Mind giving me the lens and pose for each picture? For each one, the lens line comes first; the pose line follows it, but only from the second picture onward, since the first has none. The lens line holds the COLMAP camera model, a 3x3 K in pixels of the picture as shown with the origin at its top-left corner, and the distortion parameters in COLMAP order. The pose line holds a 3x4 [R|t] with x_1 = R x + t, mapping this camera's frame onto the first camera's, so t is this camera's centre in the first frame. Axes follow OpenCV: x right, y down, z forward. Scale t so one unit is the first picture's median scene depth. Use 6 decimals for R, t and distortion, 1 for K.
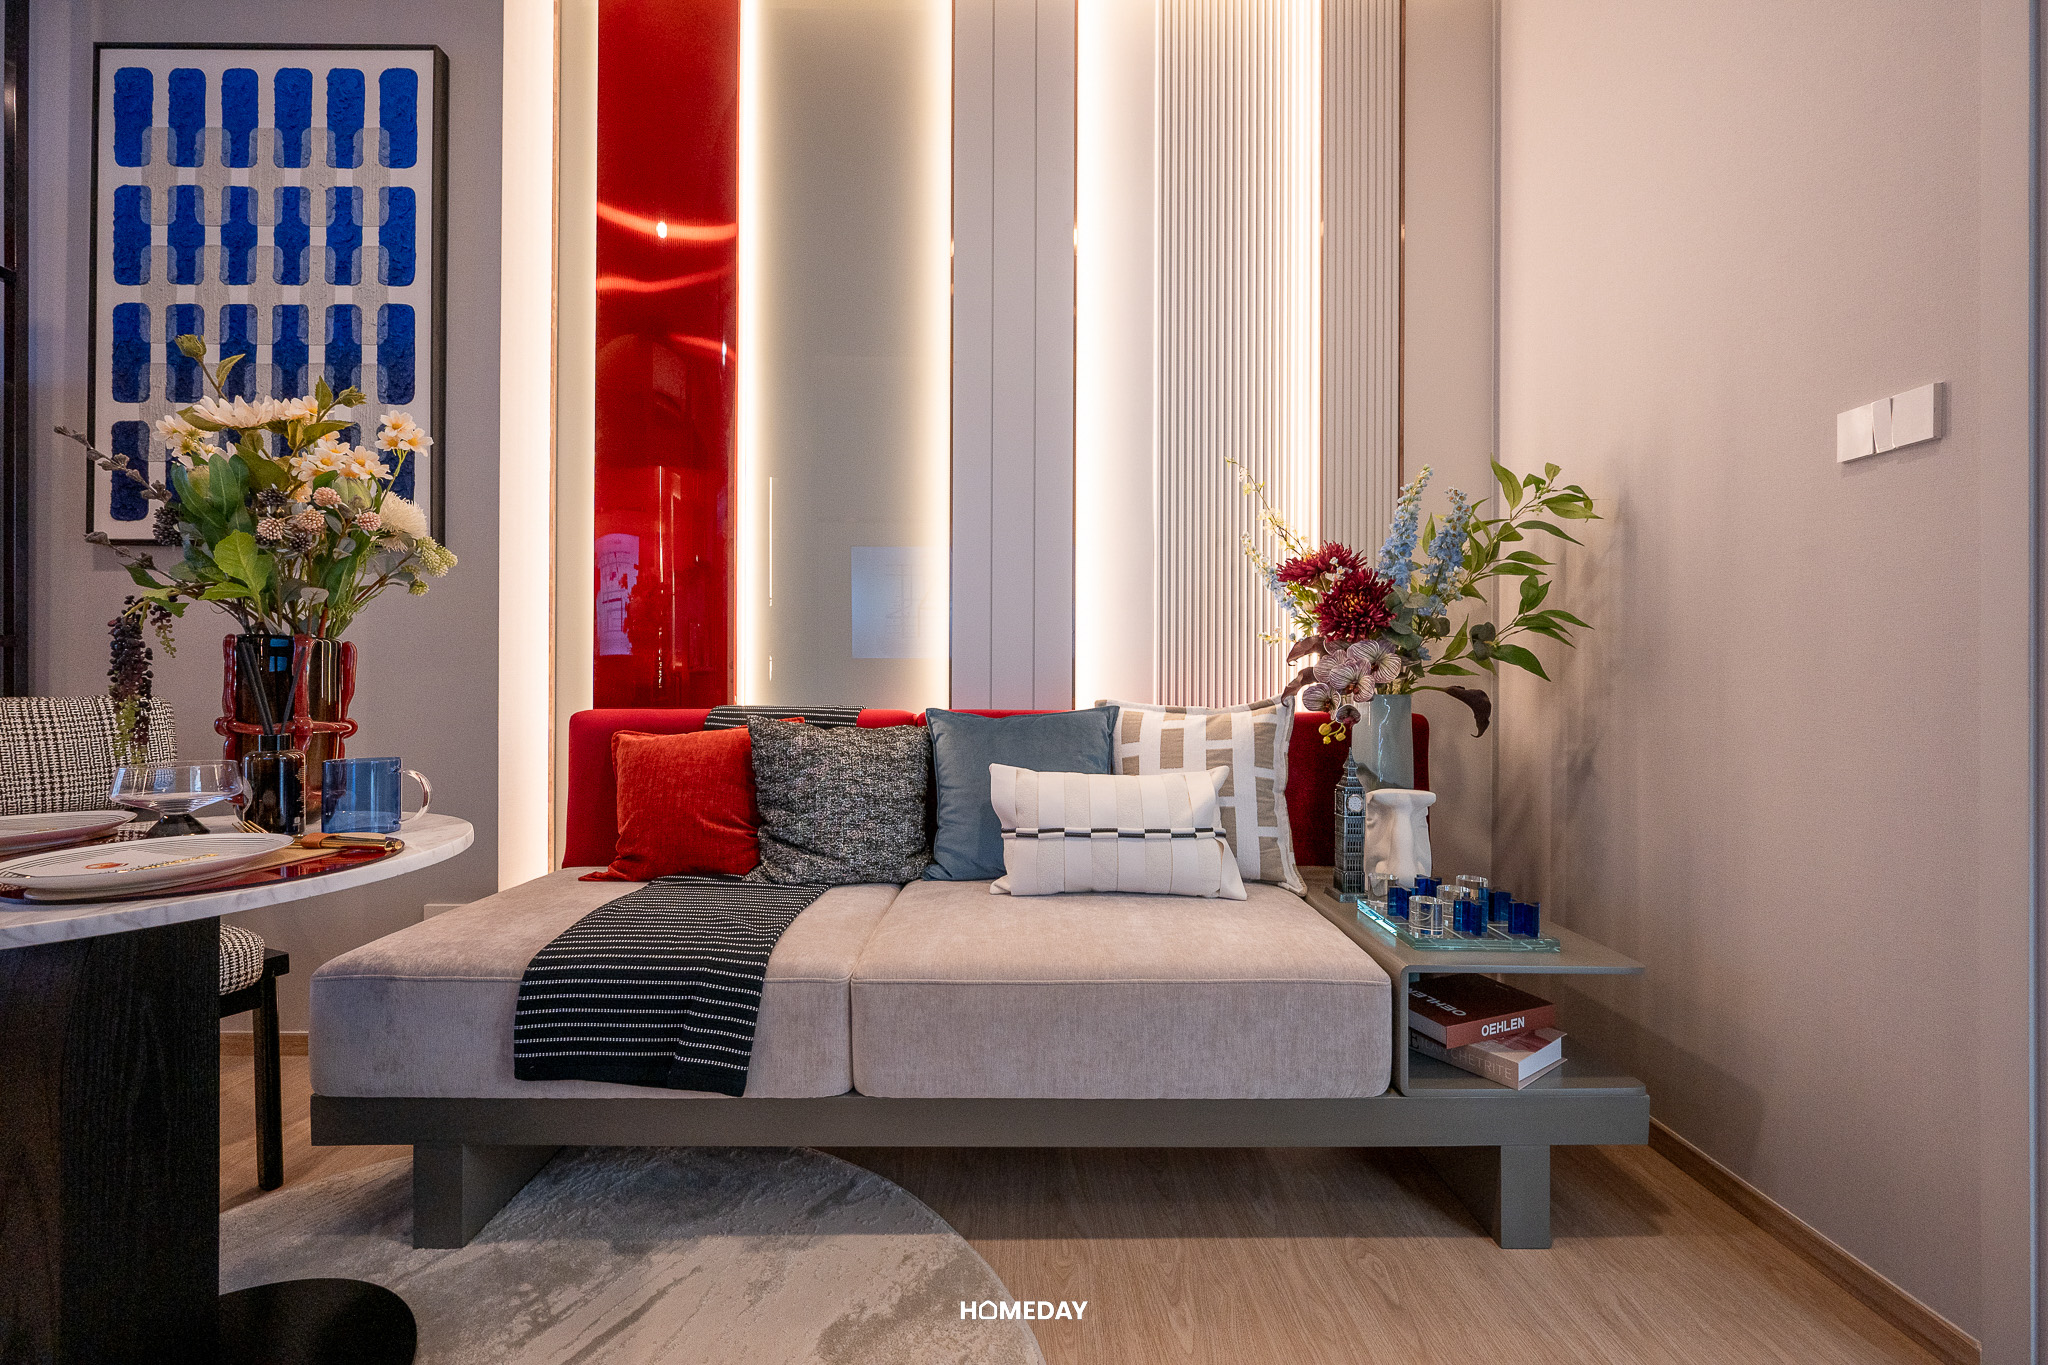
lens RADIAL K [[803.0, 0, 1026.6], [0, 803.0, 680.8], [0, 0, 1]] dist [-0.000012, -0.000319]
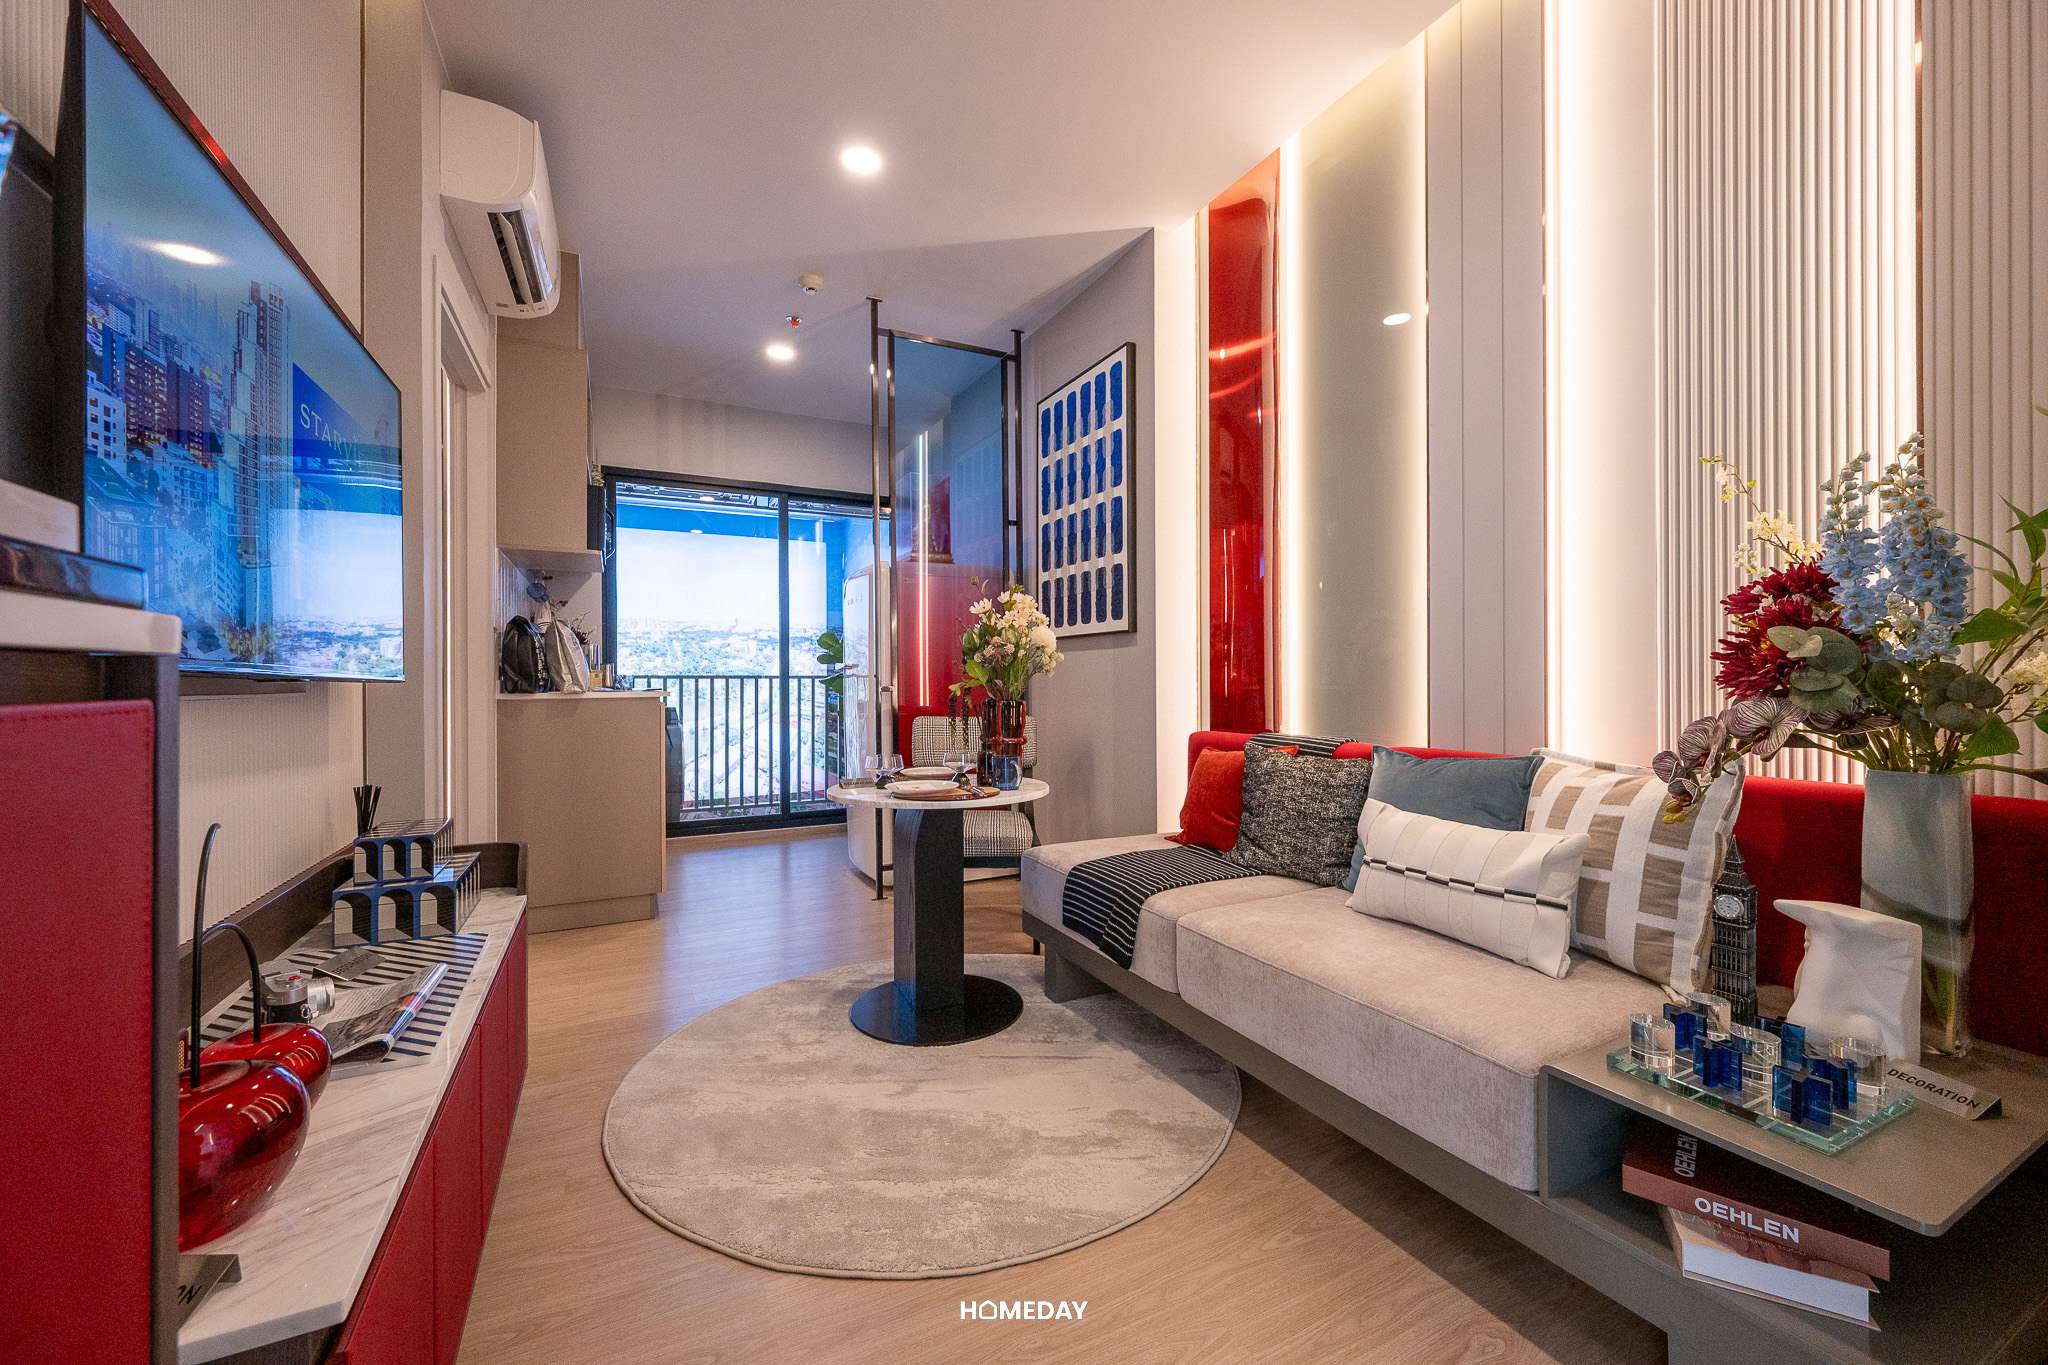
lens RADIAL K [[803.0, 0, 1029.5], [0, 803.0, 684.6], [0, 0, 1]] dist [-0.000012, -0.000319]
pose [[0.443719, -0.001702, -0.896164, 0.721091], [0.010375, 0.999941, 0.003238, -0.064974], [0.896106, -0.010735, 0.443711, 0.041256]]
